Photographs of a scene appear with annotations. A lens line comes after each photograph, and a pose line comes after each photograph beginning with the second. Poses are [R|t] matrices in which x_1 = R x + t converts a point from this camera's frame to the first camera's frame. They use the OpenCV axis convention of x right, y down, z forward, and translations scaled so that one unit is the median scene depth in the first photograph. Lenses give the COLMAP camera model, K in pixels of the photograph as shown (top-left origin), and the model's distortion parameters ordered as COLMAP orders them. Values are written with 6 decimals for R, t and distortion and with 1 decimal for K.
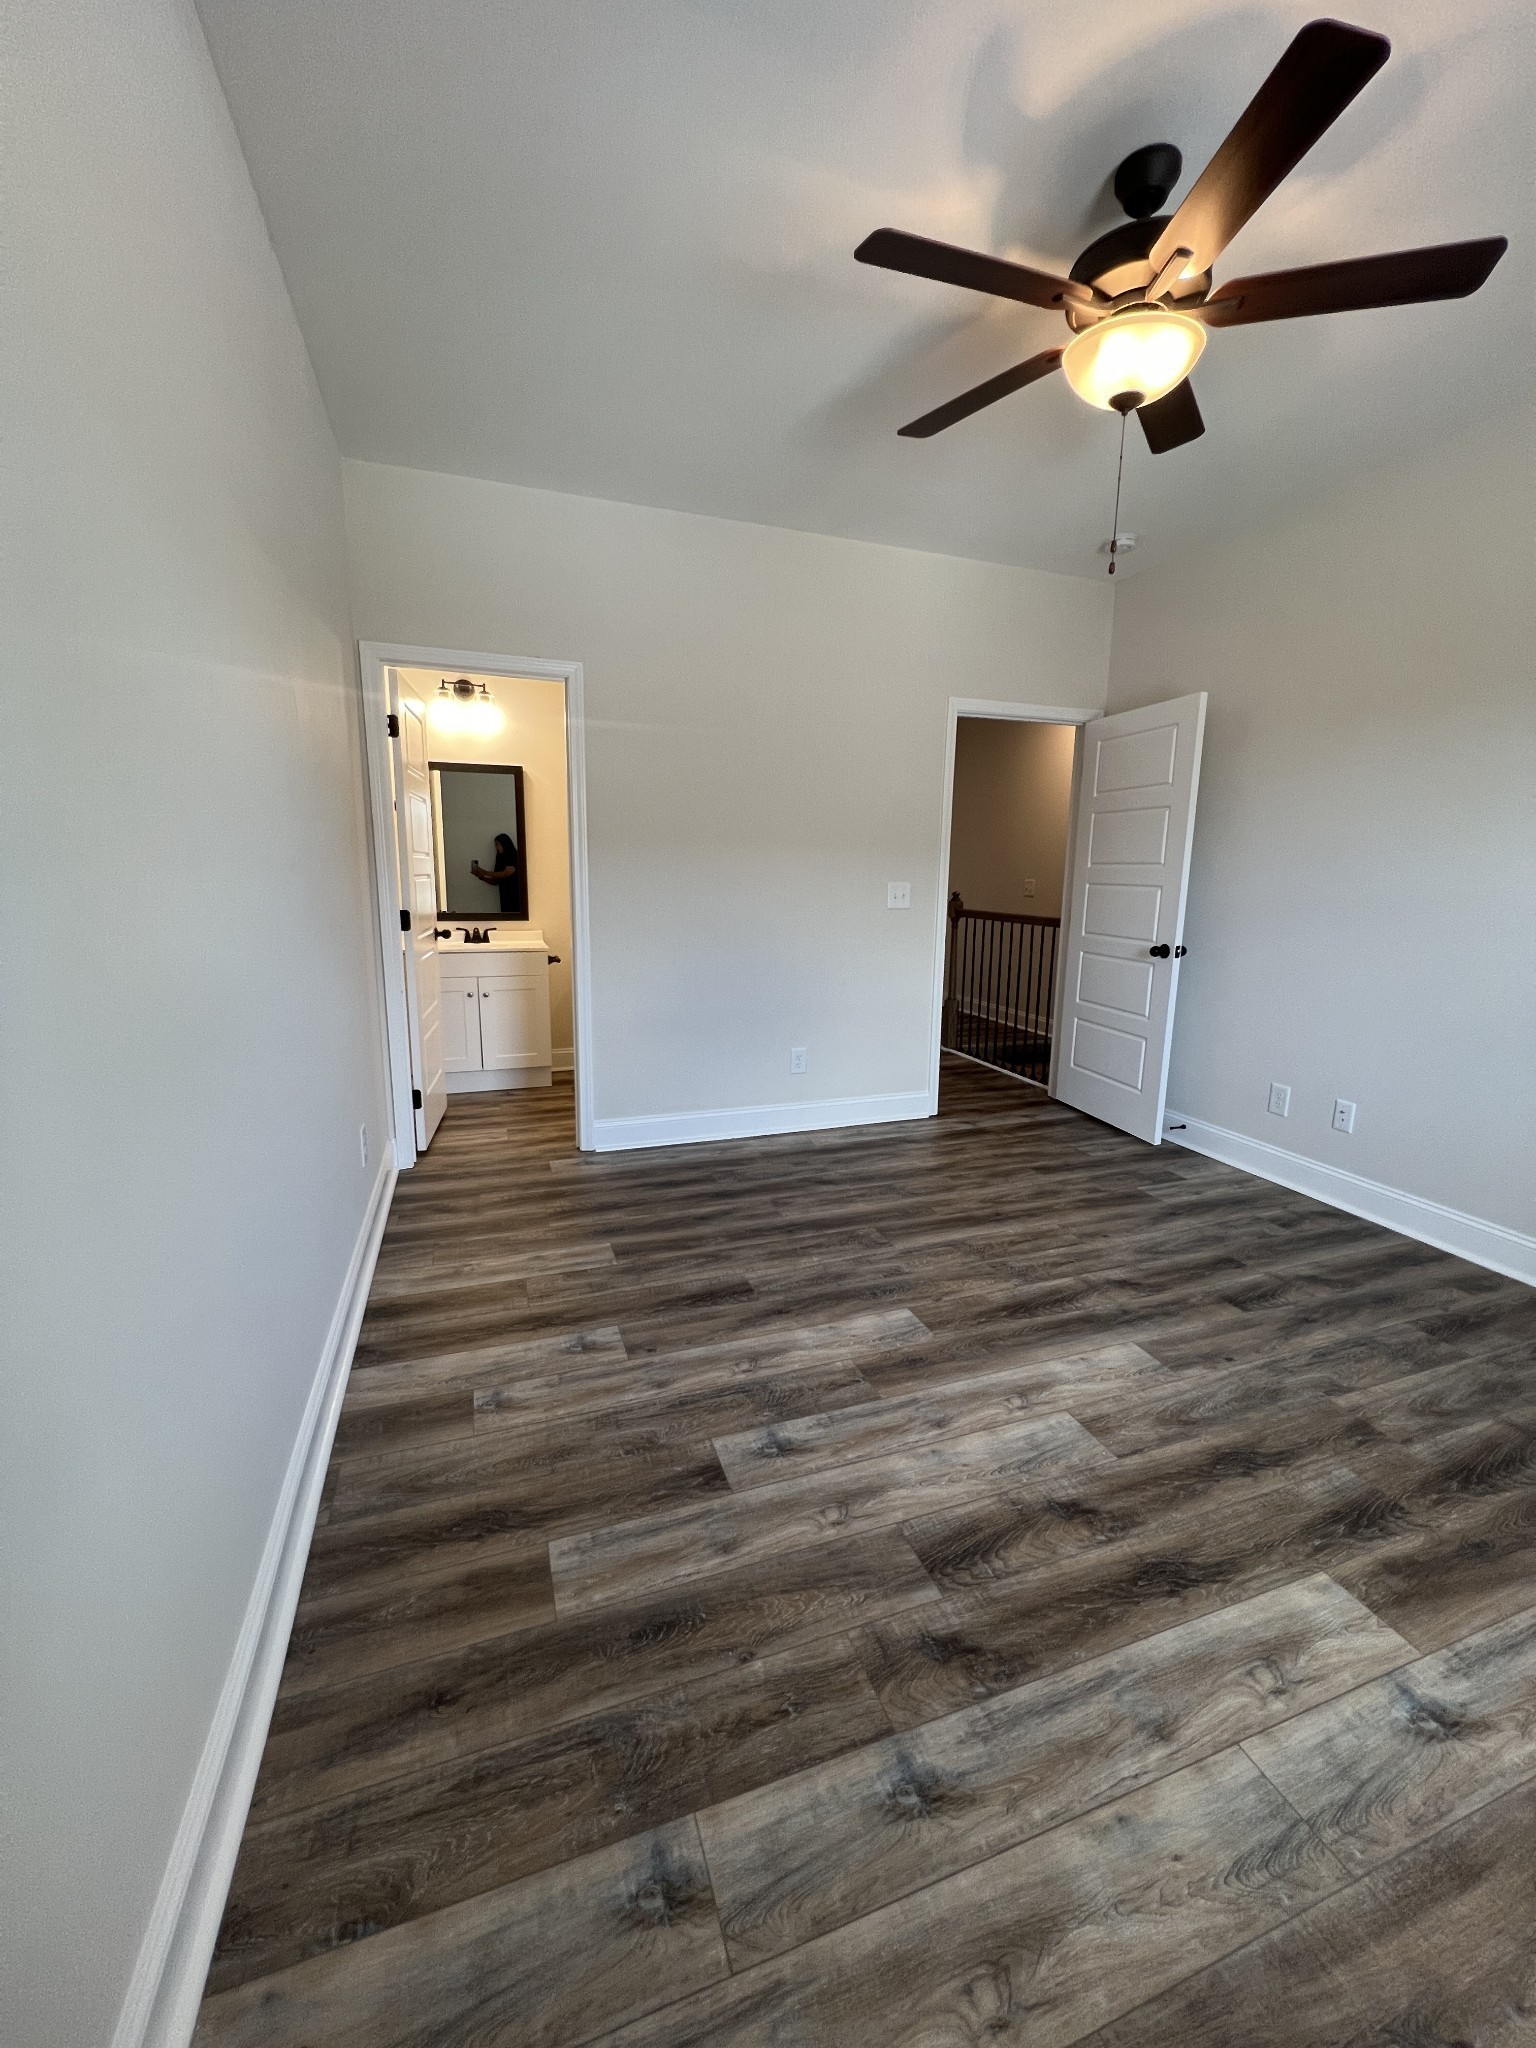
lens RADIAL K [[819.5, 0, 770.1], [0, 819.5, 1018.6], [0, 0, 1]] dist [-0.000041, -0.000307]
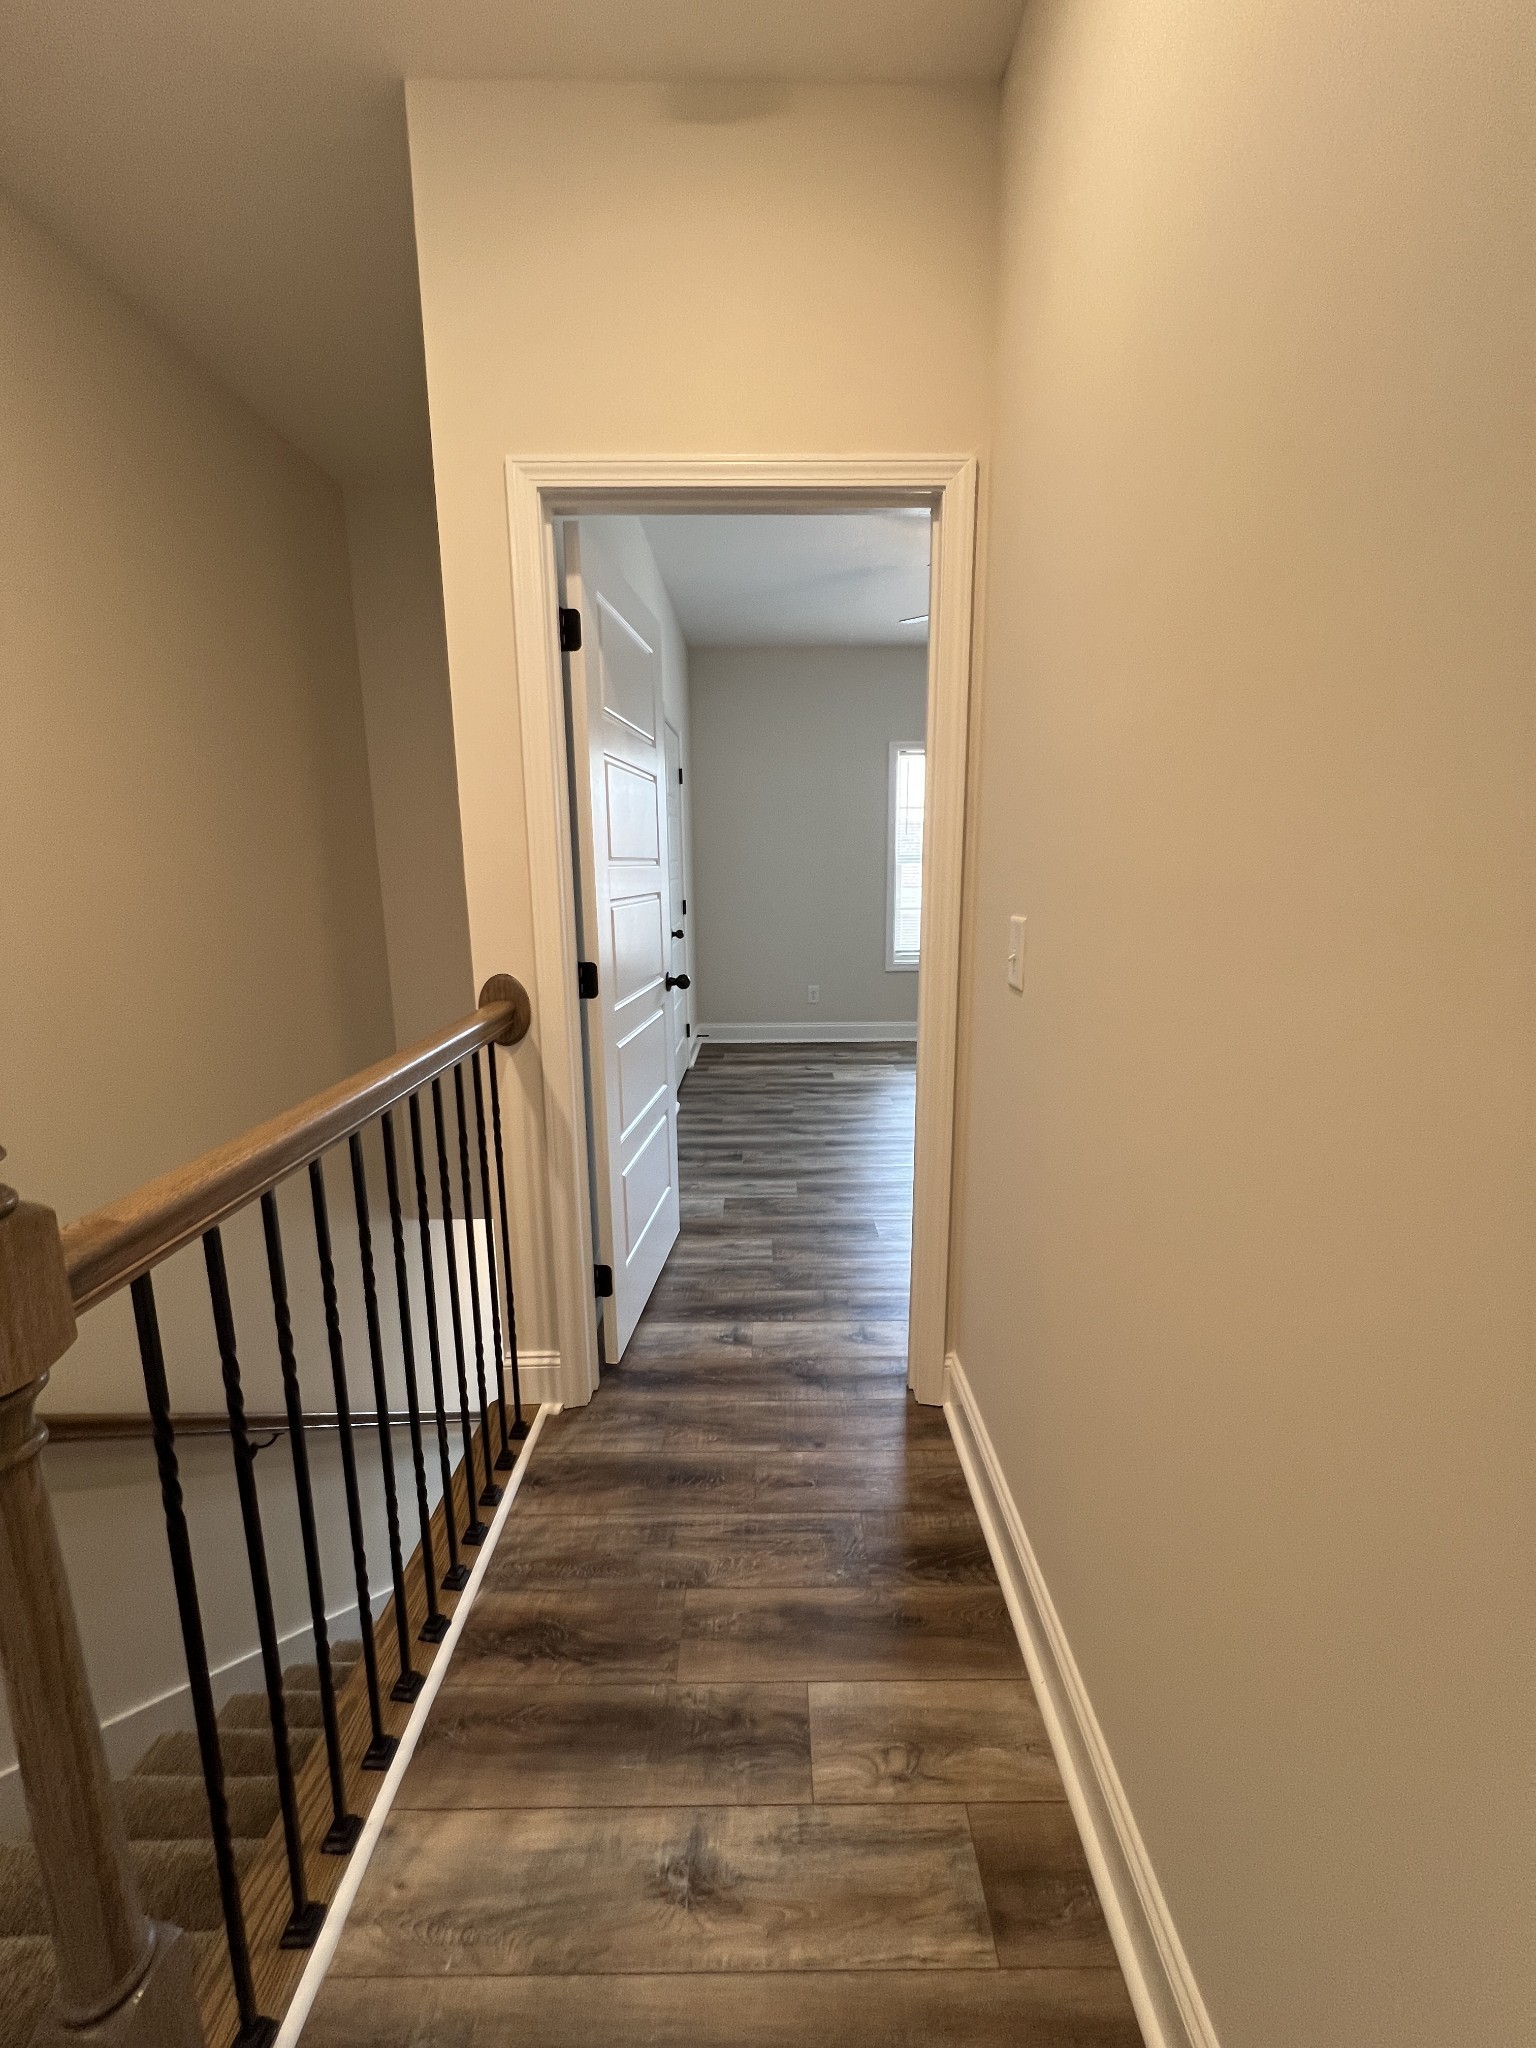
lens RADIAL K [[819.5, 0, 771.4], [0, 819.5, 1016.5], [0, 0, 1]] dist [-0.000041, -0.000307]
pose [[-0.942716, -0.068935, 0.326395, 0.153444], [0.055496, 0.932376, 0.357205, -0.304693], [-0.328947, 0.354856, -0.875140, 1.592553]]
